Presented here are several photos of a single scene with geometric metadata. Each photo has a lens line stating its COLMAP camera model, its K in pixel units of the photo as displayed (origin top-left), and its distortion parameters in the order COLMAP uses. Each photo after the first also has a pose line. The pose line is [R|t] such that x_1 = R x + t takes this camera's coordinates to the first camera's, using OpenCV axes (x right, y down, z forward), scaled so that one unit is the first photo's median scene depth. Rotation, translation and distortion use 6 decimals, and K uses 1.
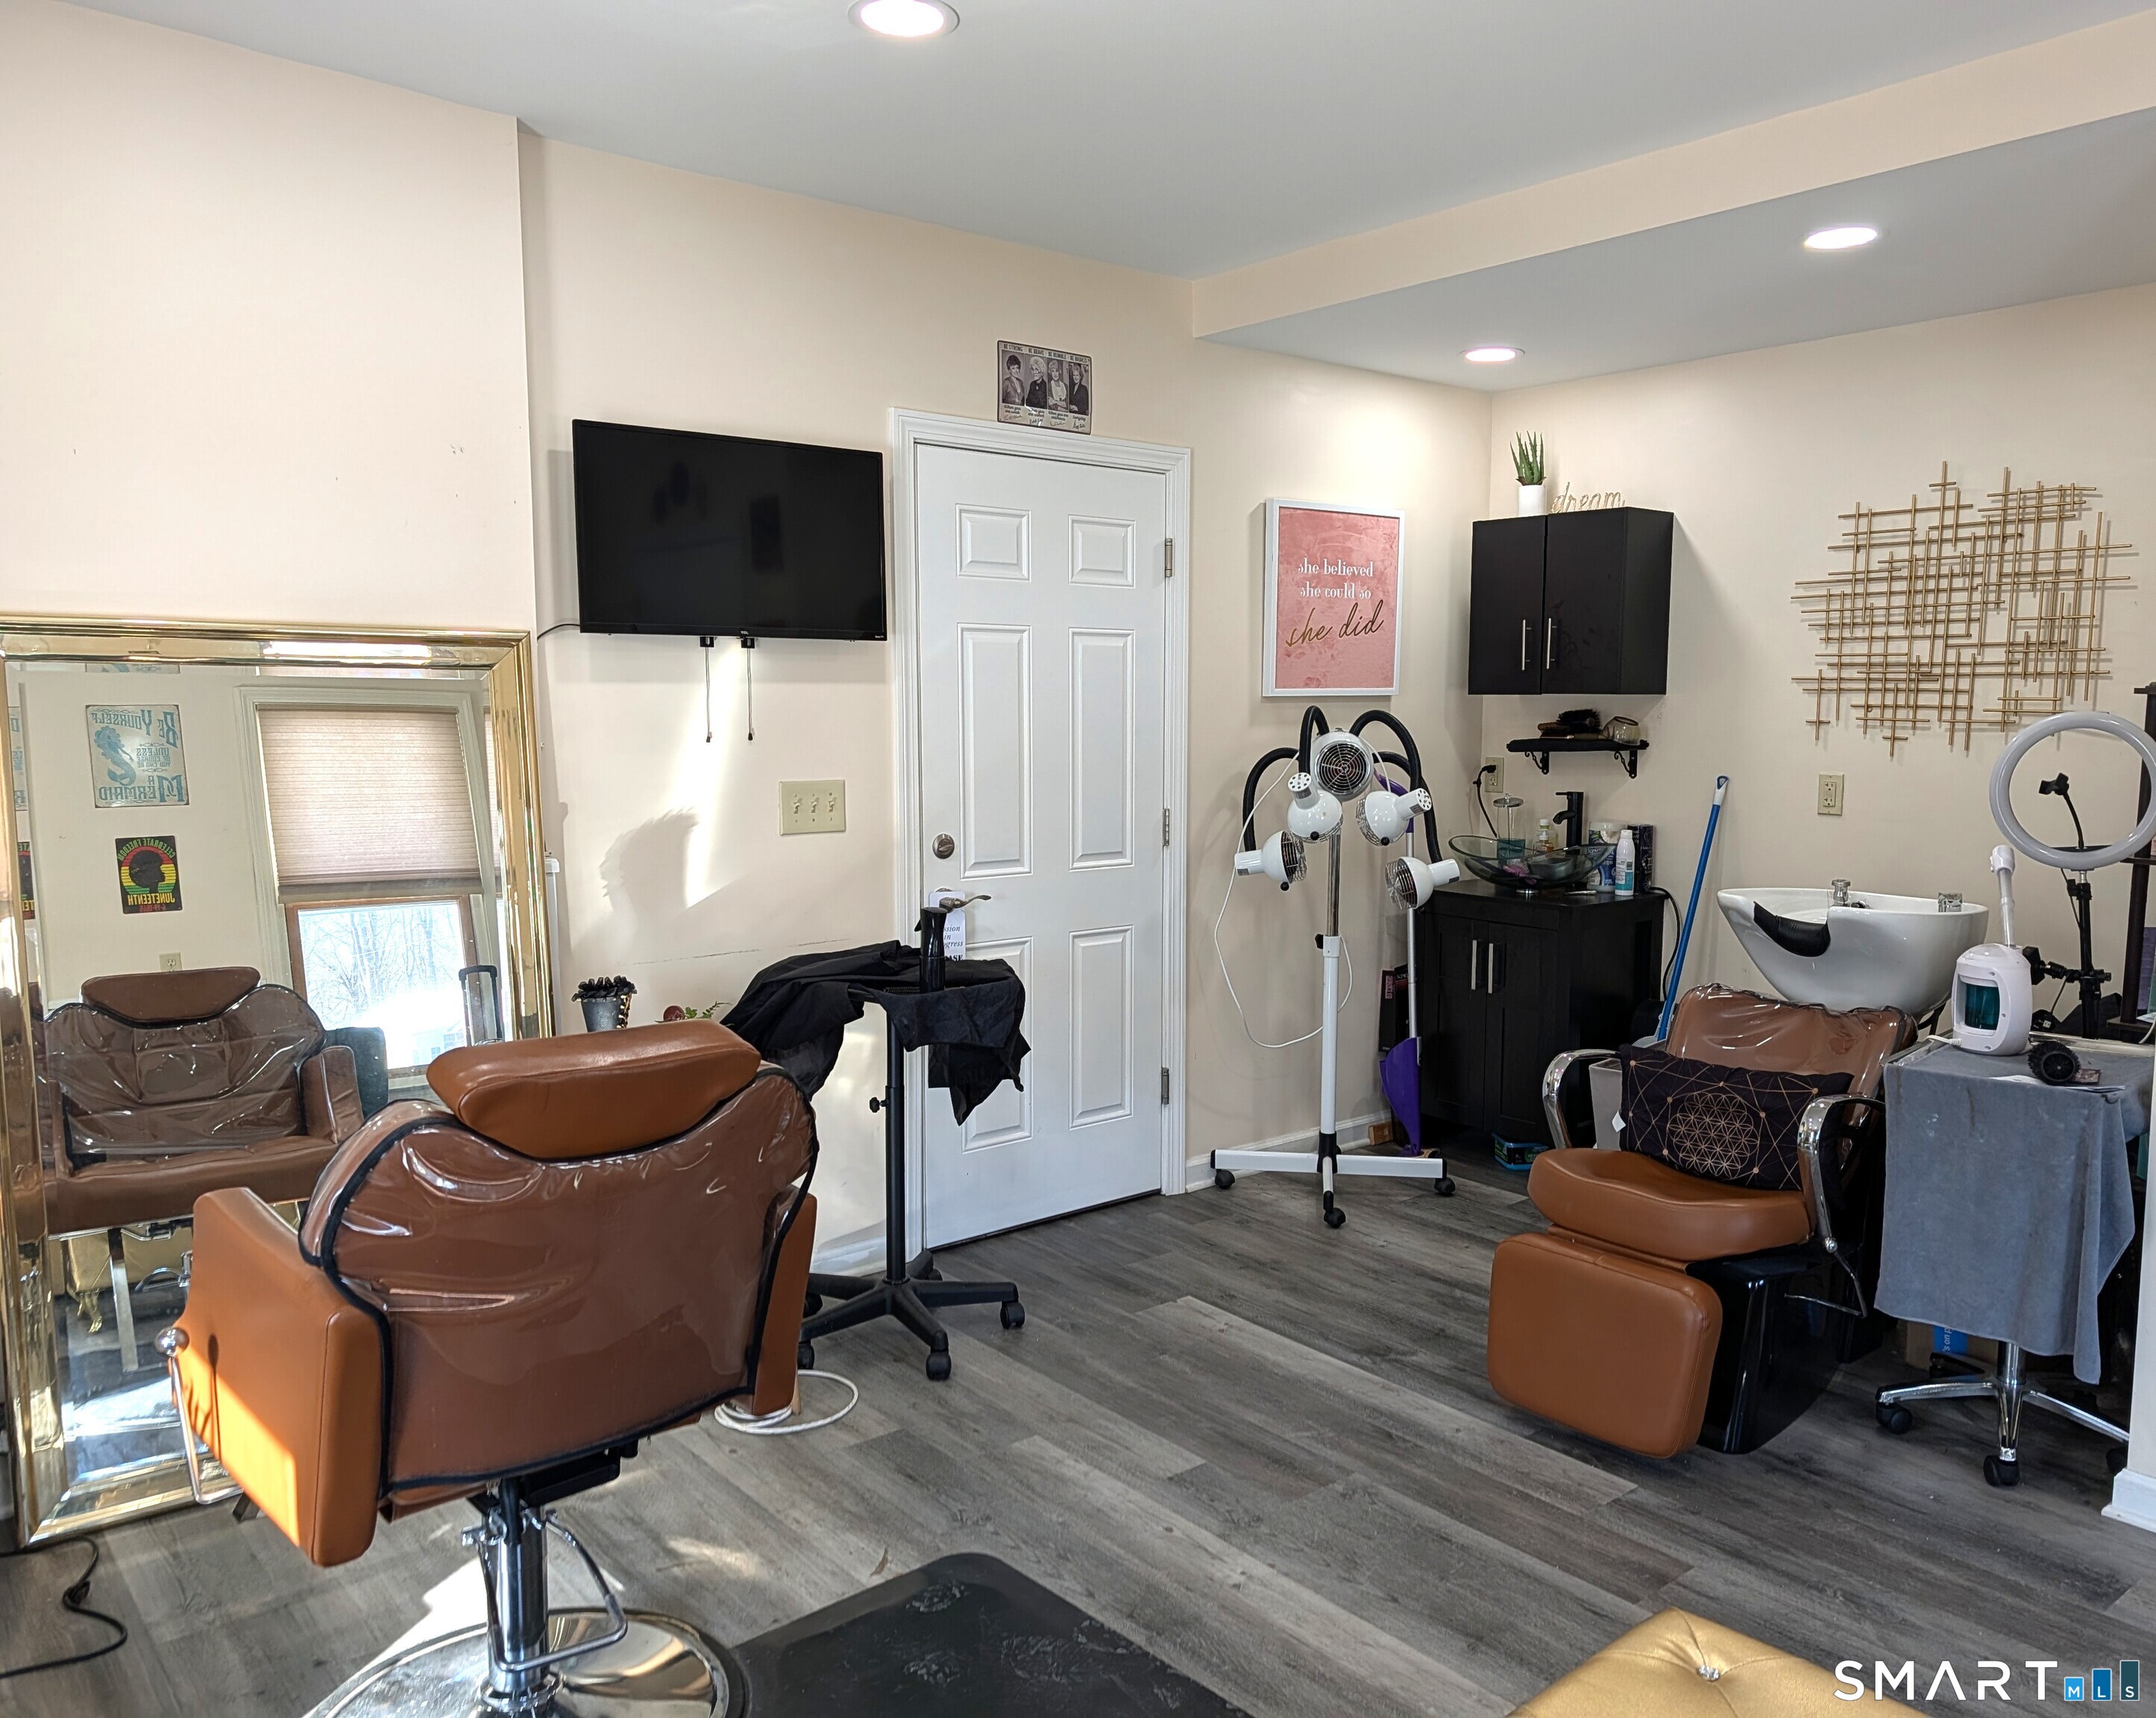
lens RADIAL K [[1630.9, 0, 1129.2], [0, 1630.9, 885.0], [0, 0, 1]] dist [0.011930, 0.003921]
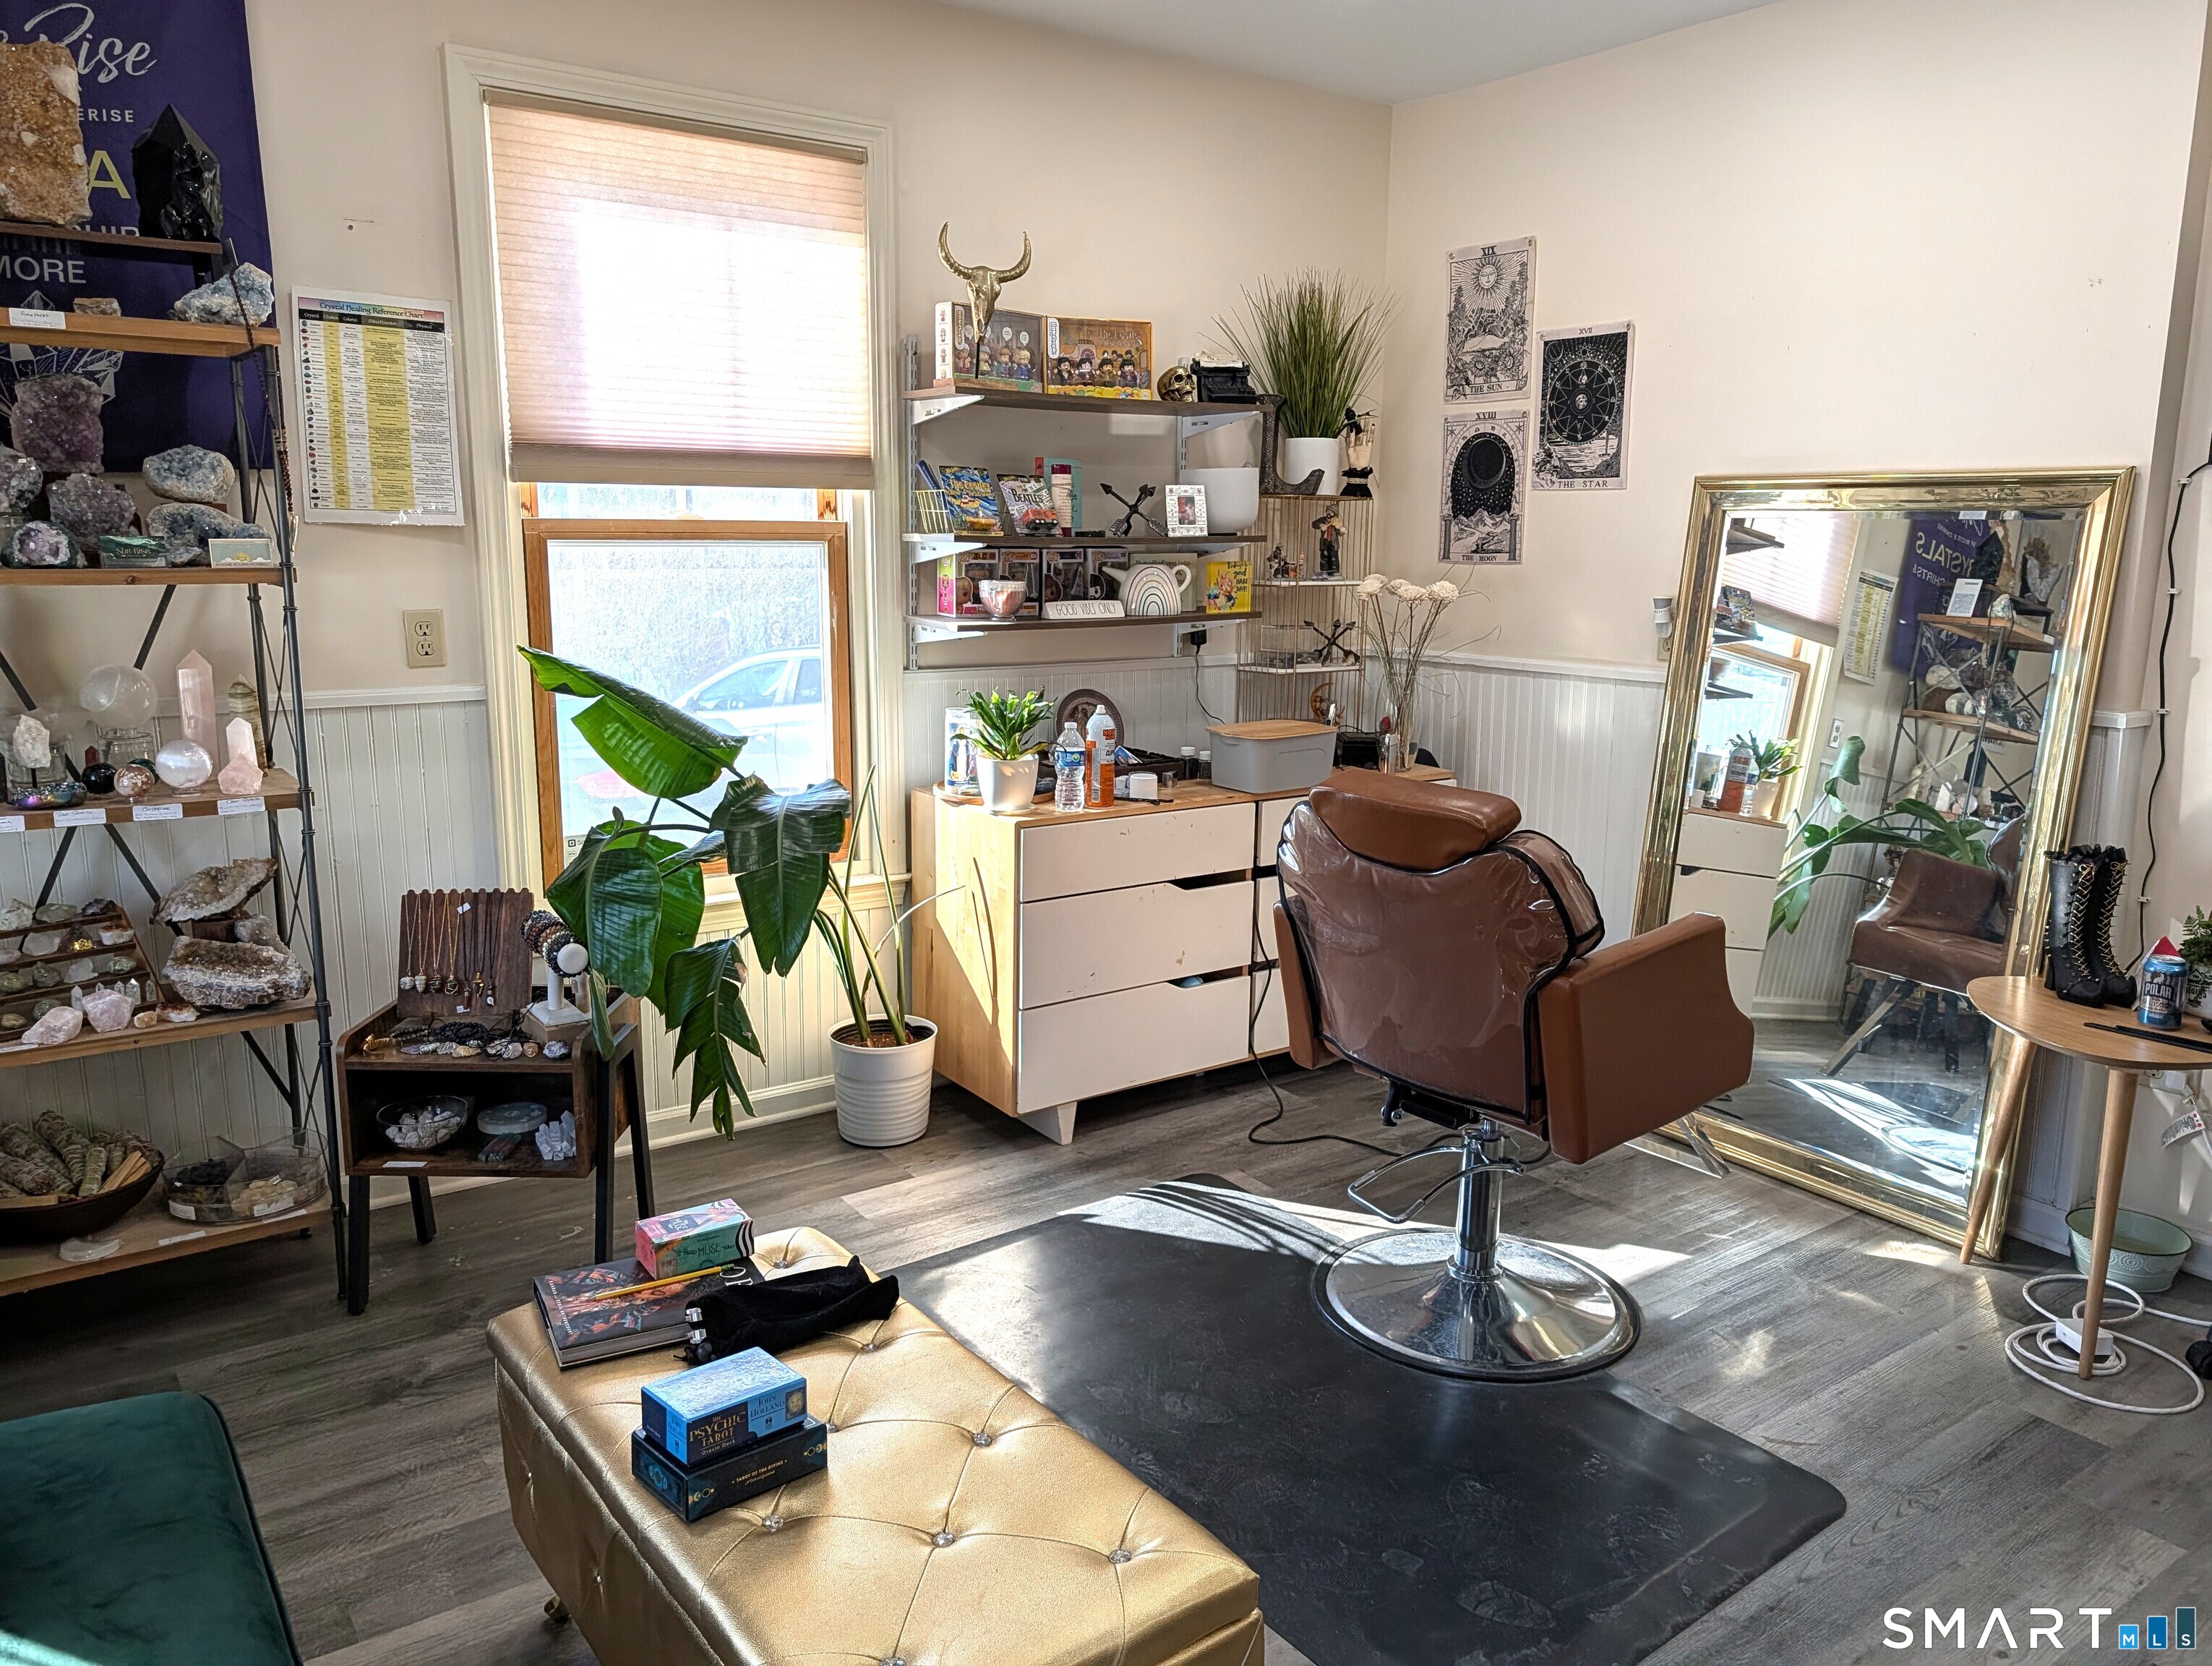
lens RADIAL K [[1593.8, 0, 1137.7], [0, 1593.8, 830.4], [0, 0, 1]] dist [0.028962, -0.025182]
pose [[-0.073671, 0.178971, -0.981092, 0.562903], [-0.120646, 0.974941, 0.186908, -0.050935], [0.989958, 0.132135, -0.050233, 0.472435]]
